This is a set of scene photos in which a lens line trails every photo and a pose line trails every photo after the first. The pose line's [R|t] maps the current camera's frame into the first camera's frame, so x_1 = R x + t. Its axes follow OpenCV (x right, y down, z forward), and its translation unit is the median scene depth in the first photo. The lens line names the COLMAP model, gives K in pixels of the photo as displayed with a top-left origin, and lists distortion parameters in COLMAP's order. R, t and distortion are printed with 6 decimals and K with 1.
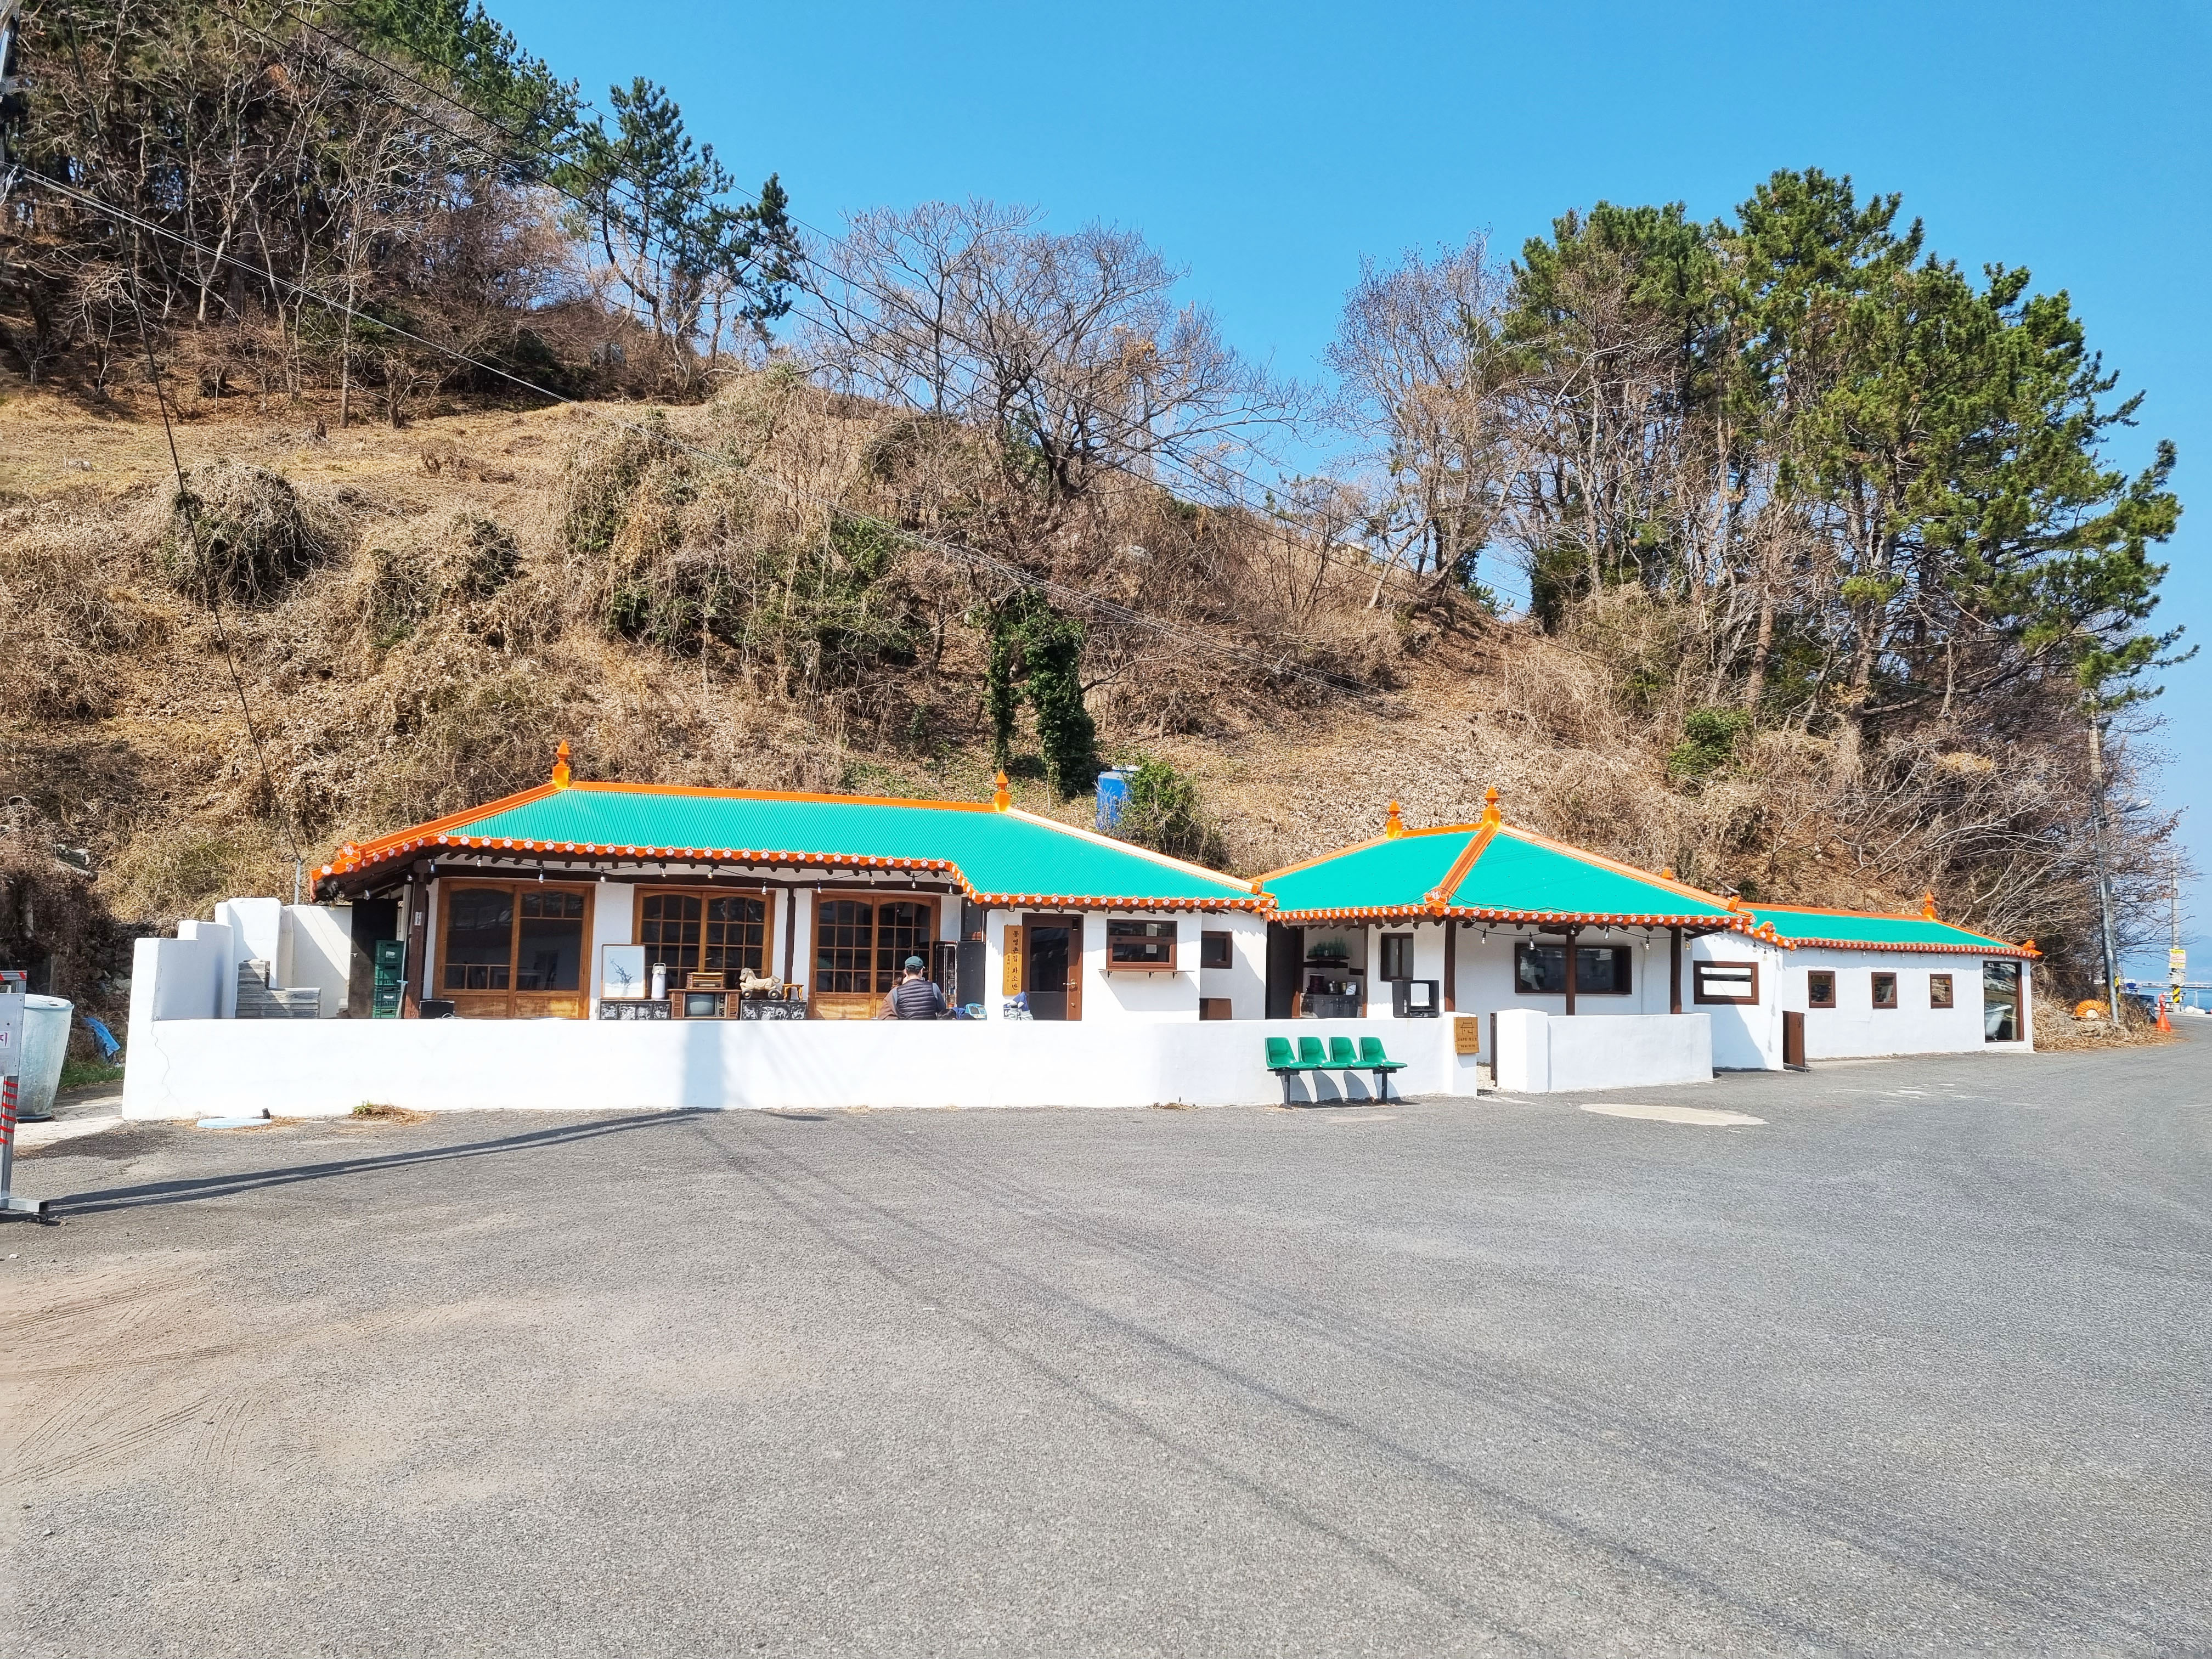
lens RADIAL K [[1619.2, 0, 1105.8], [0, 1619.2, 817.5], [0, 0, 1]] dist [0.076740, -0.056786]
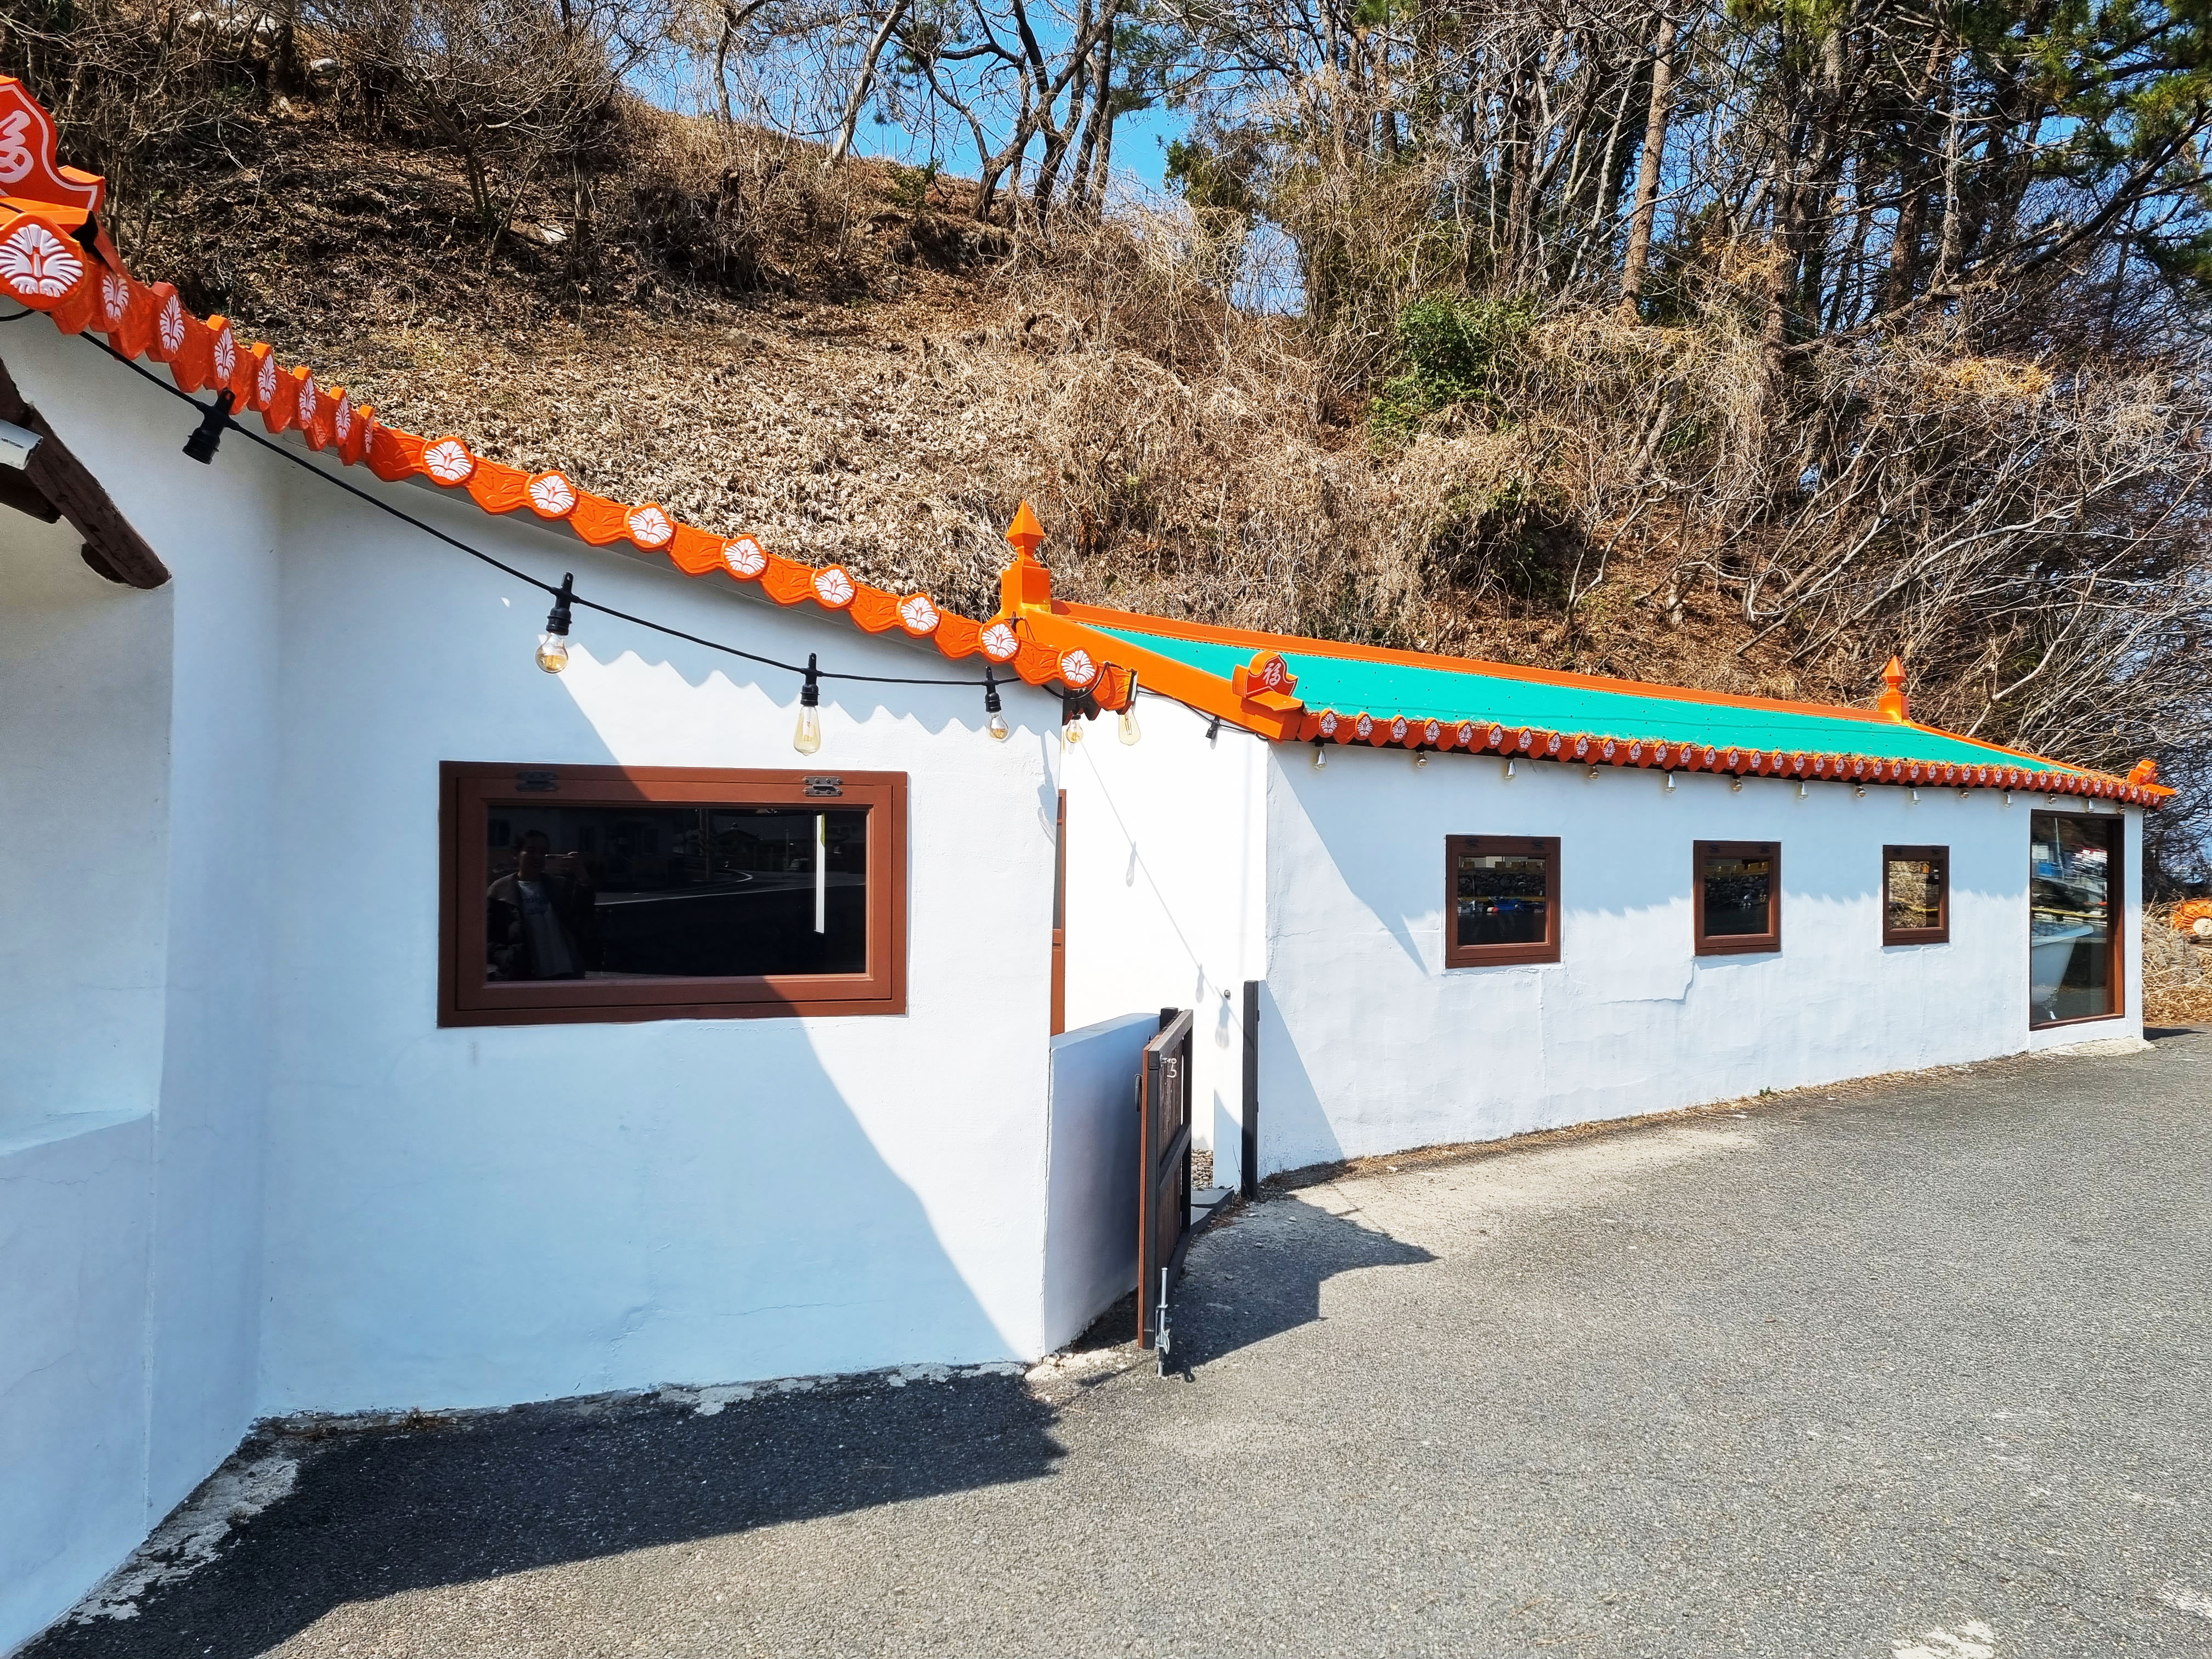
lens RADIAL K [[1619.2, 0, 1105.8], [0, 1619.2, 817.5], [0, 0, 1]] dist [0.076740, -0.056786]
pose [[0.999879, -0.010950, 0.011081, 0.263716], [0.010225, 0.997933, 0.063449, 0.051946], [-0.011753, -0.063328, 0.997924, 0.520249]]
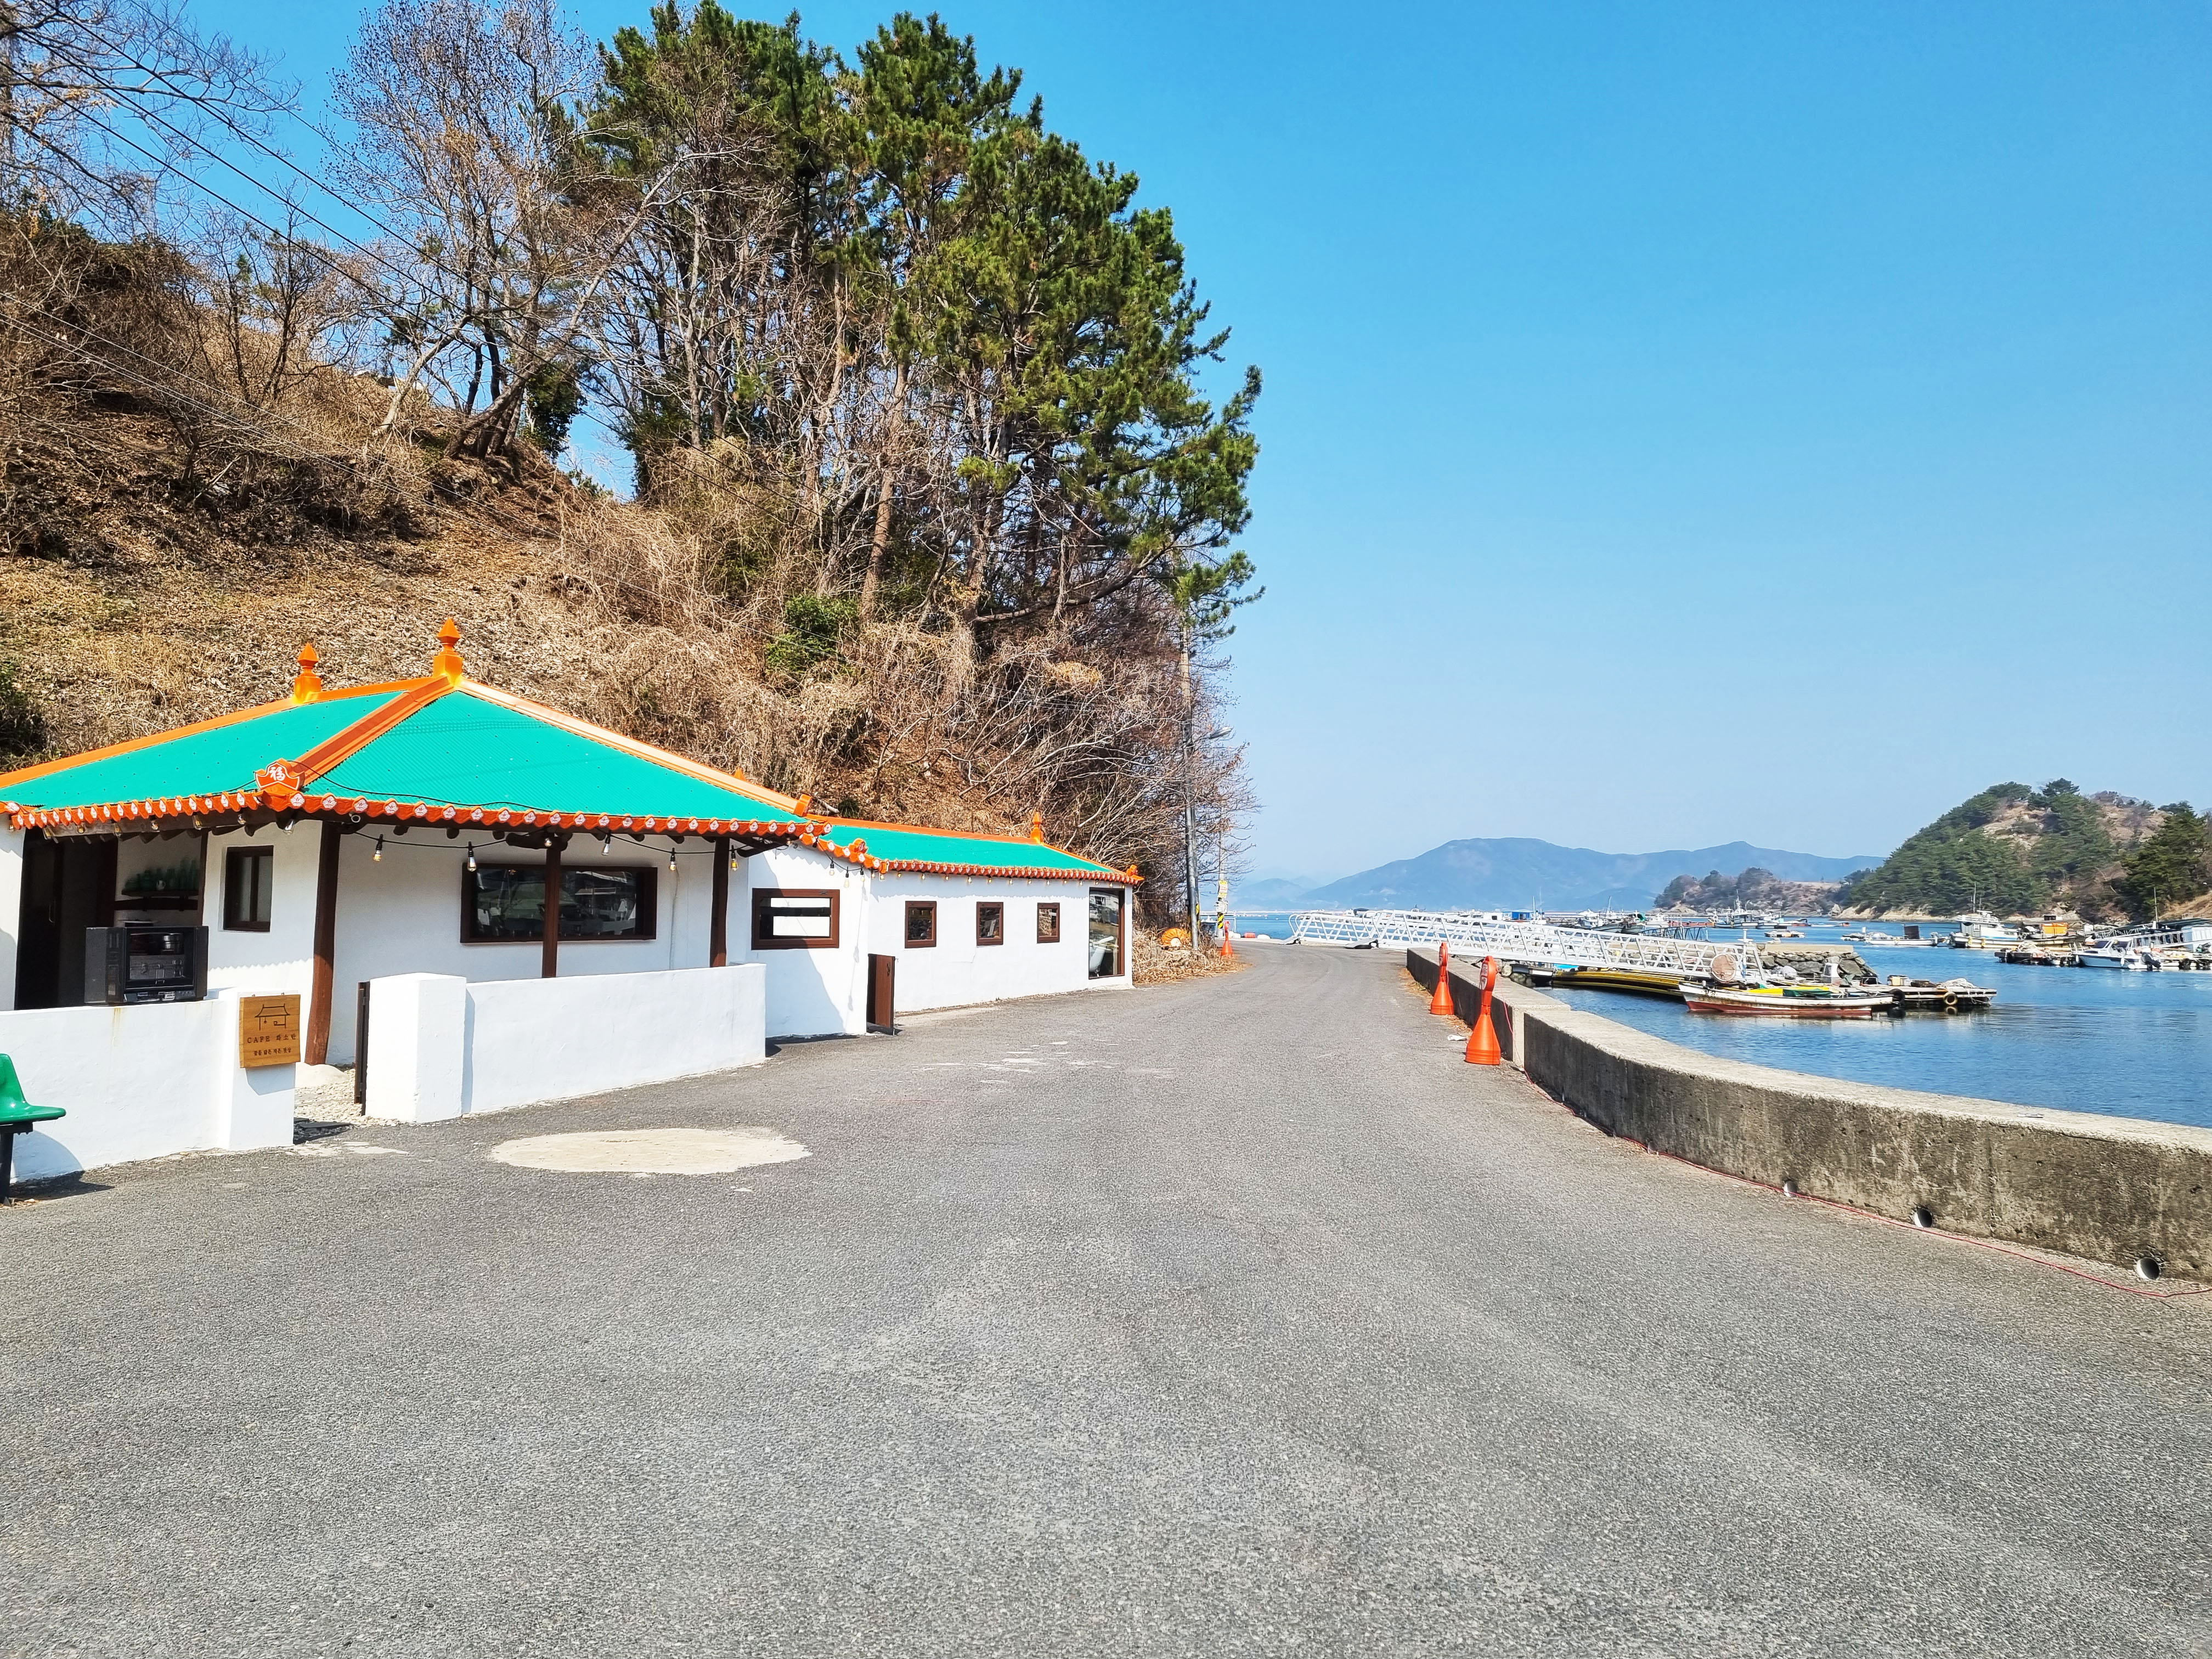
lens RADIAL K [[1619.2, 0, 1105.8], [0, 1619.2, 817.5], [0, 0, 1]] dist [0.076740, -0.056786]
pose [[0.870755, 0.011869, 0.491573, 0.091440], [-0.028955, 0.999212, 0.027162, 0.020883], [-0.490863, -0.037885, 0.870412, 0.196144]]
